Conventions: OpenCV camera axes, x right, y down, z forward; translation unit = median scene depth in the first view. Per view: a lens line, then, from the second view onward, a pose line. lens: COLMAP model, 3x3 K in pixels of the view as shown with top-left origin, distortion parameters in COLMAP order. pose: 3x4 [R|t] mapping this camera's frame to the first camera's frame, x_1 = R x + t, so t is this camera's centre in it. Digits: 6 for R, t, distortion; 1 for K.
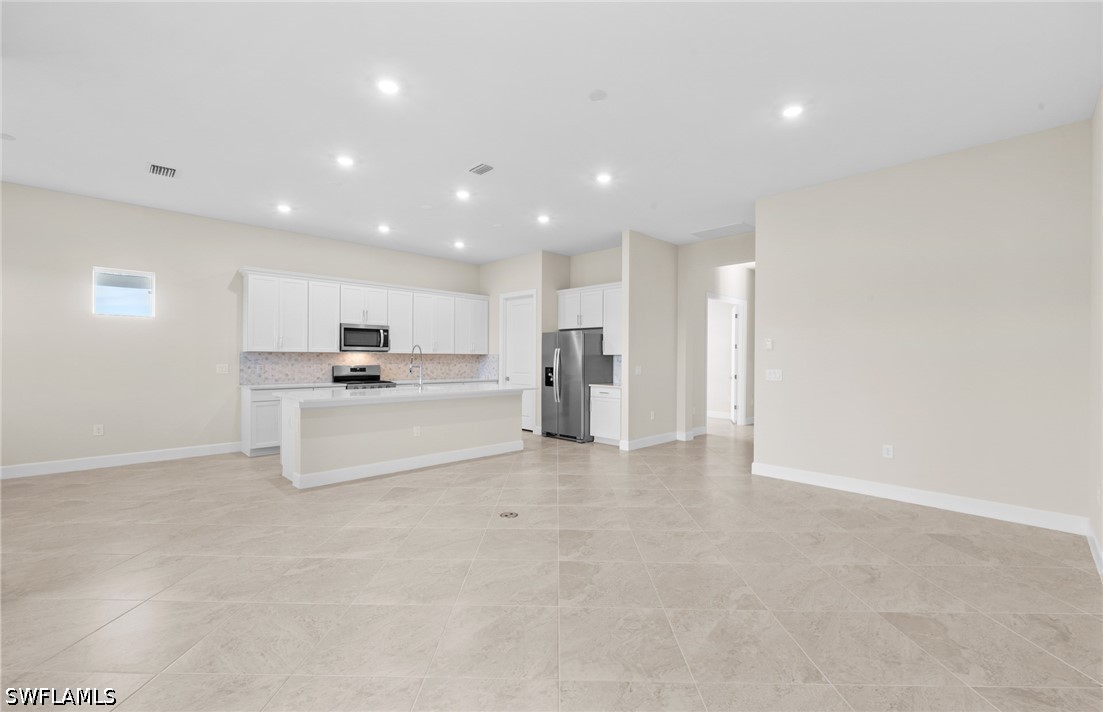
lens RADIAL K [[460.2, 0, 551.5], [0, 460.2, 356.0], [0, 0, 1]] dist [-0.001499, -0.000017]
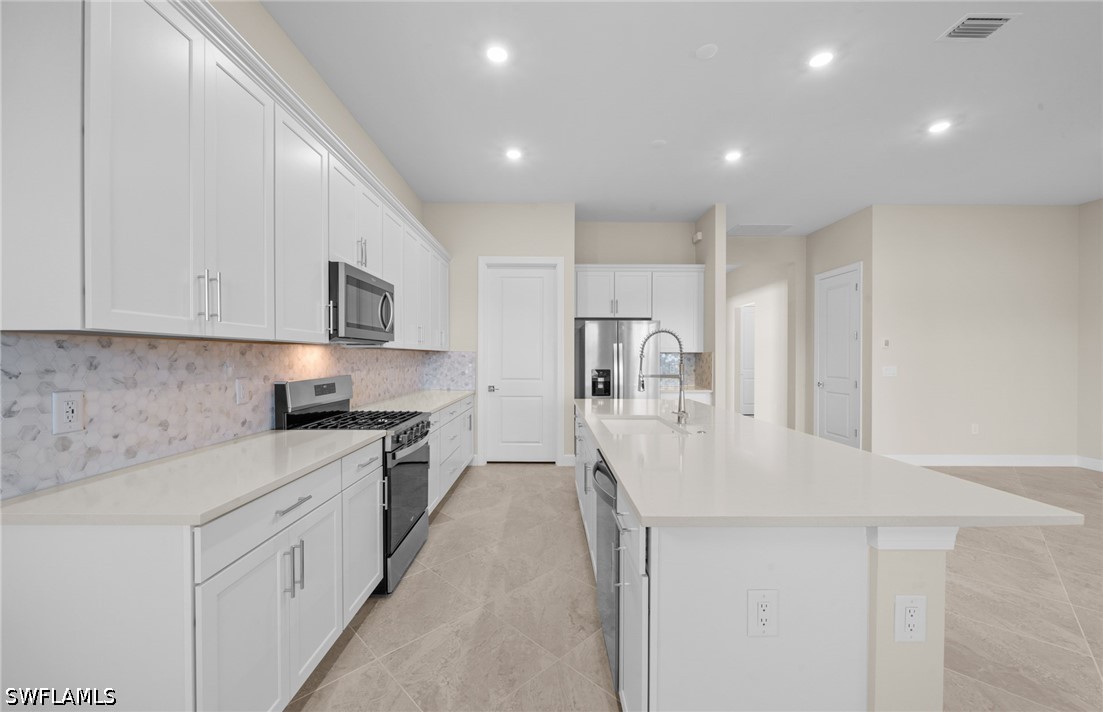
lens RADIAL K [[424.0, 0, 551.5], [0, 424.0, 356.0], [0, 0, 1]] dist [-0.001952, -0.000123]
pose [[0.693910, -0.003750, 0.720052, -0.552325], [0.000090, 0.999987, 0.005121, 0.000319], [-0.720062, -0.003489, 0.693901, 0.622427]]
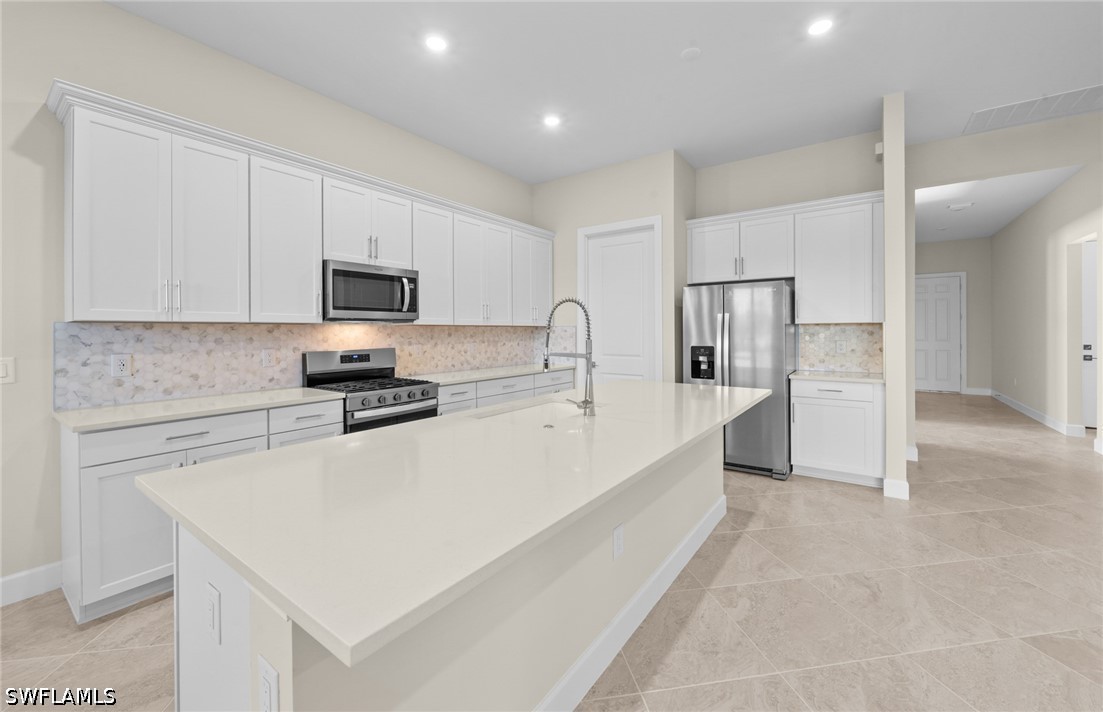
lens RADIAL K [[435.5, 0, 548.9], [0, 435.5, 329.4], [0, 0, 1]] dist [-0.002747, -0.000210]
pose [[0.985934, -0.011790, 0.166720, -0.296742], [0.012027, 0.999928, -0.000414, 0.001489], [-0.166703, 0.002414, 0.986004, 0.510682]]
